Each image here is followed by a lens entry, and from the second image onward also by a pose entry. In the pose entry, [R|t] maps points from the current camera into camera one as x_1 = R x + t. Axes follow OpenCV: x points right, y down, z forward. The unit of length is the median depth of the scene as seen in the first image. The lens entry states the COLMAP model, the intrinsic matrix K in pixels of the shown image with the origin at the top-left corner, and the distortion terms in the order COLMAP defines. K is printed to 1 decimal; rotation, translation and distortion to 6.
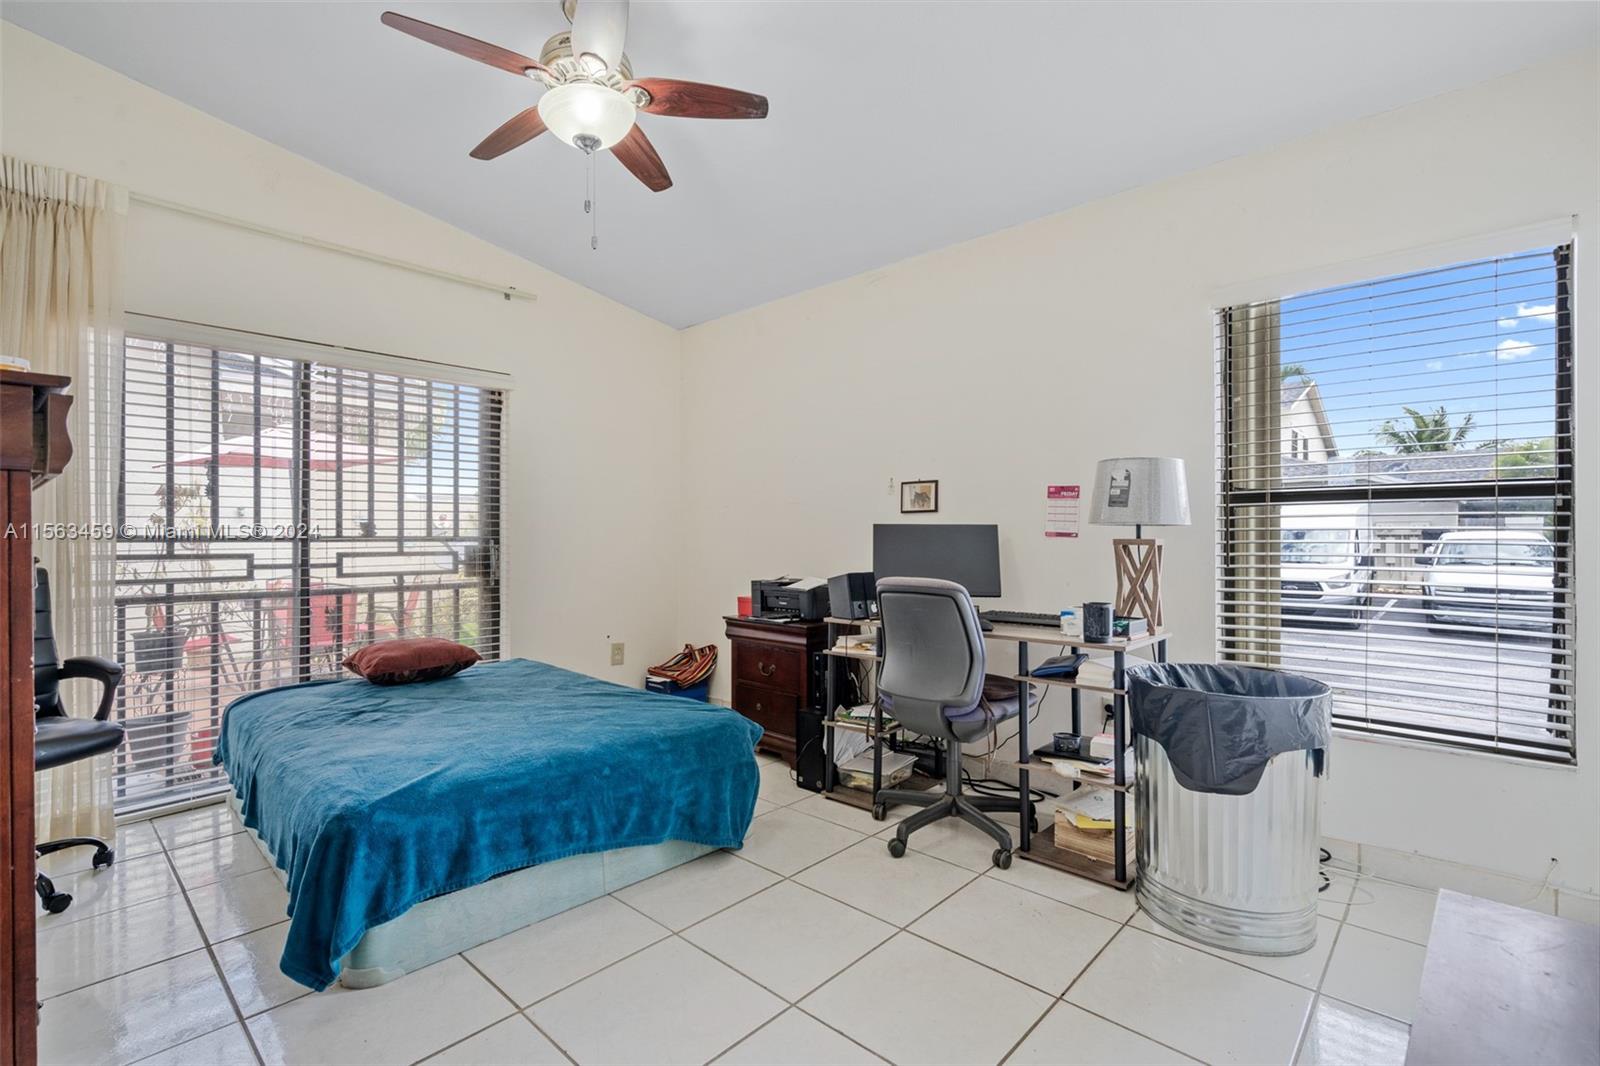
lens RADIAL K [[737.6, 0, 785.7], [0, 737.6, 536.3], [0, 0, 1]] dist [0.003736, -0.000172]
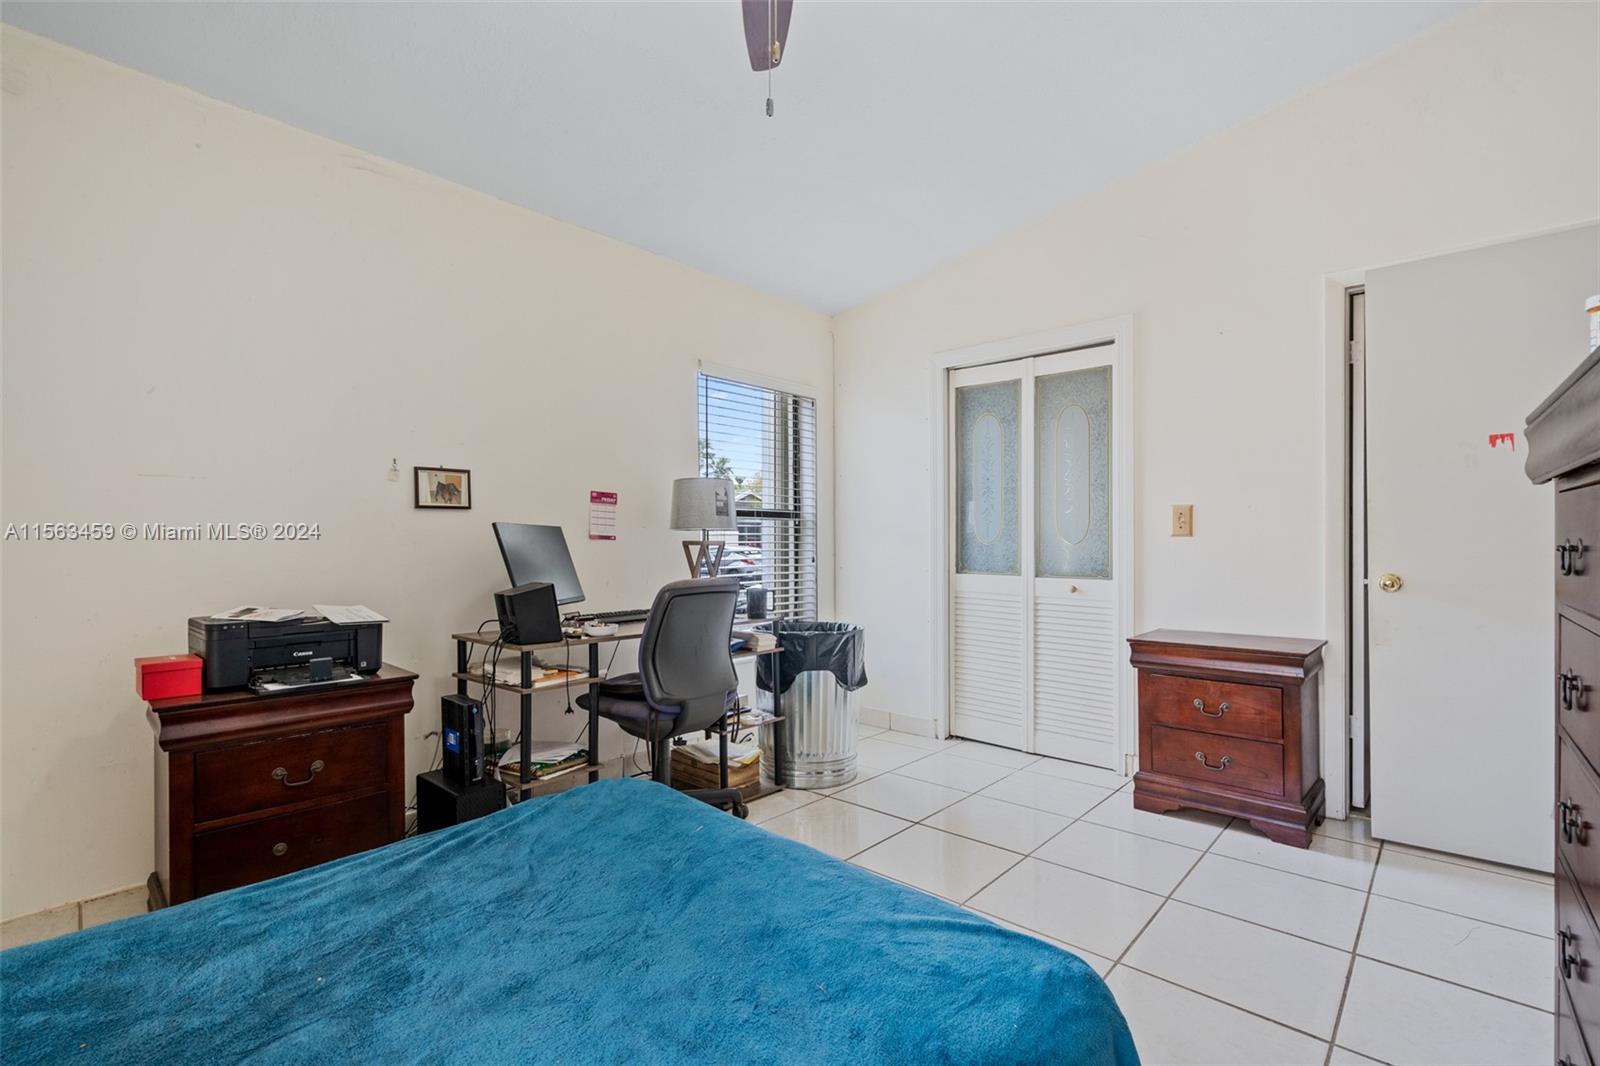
lens RADIAL K [[737.6, 0, 797.9], [0, 737.6, 532.3], [0, 0, 1]] dist [0.003736, -0.000172]
pose [[-0.013679, 0.010741, 0.999849, -0.694059], [0.002758, 0.999939, -0.010705, 0.002790], [-0.999903, 0.002611, -0.013708, 0.721786]]
